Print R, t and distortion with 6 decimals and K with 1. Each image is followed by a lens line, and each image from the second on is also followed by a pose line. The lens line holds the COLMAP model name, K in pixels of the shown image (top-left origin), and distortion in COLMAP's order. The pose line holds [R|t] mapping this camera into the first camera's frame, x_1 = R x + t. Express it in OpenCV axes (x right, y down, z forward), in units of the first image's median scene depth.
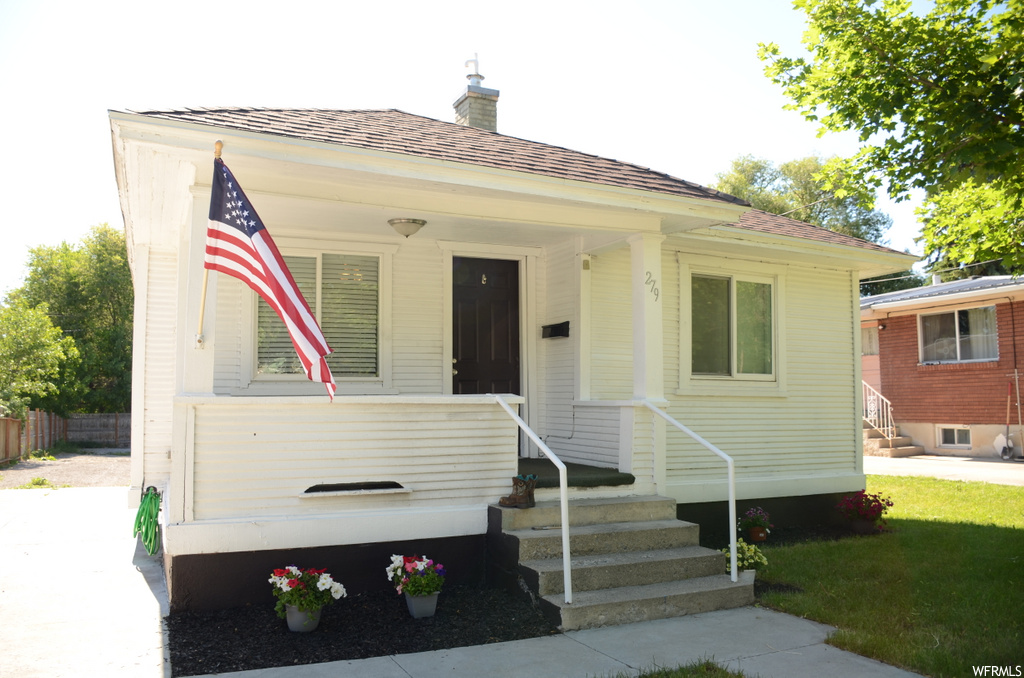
lens RADIAL K [[800.2, 0, 506.4], [0, 800.2, 343.9], [0, 0, 1]] dist [-0.142368, 0.109658]
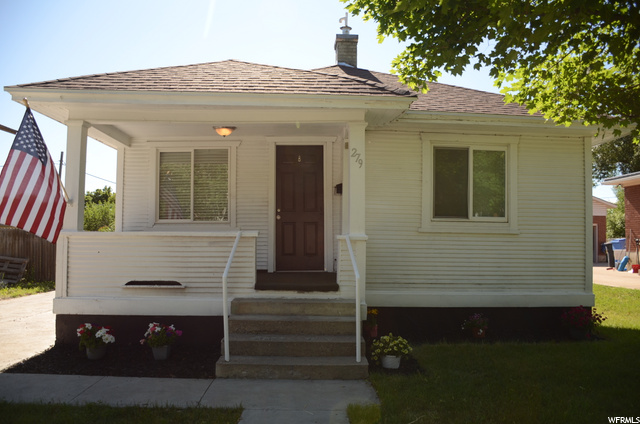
lens RADIAL K [[500.1, 0, 316.5], [0, 500.1, 215.1], [0, 0, 1]] dist [-0.142368, 0.109658]
pose [[0.920861, -0.009548, -0.389774, 0.405100], [0.021601, 0.999414, 0.026552, 0.005871], [0.389292, -0.032870, 0.920528, 0.100719]]
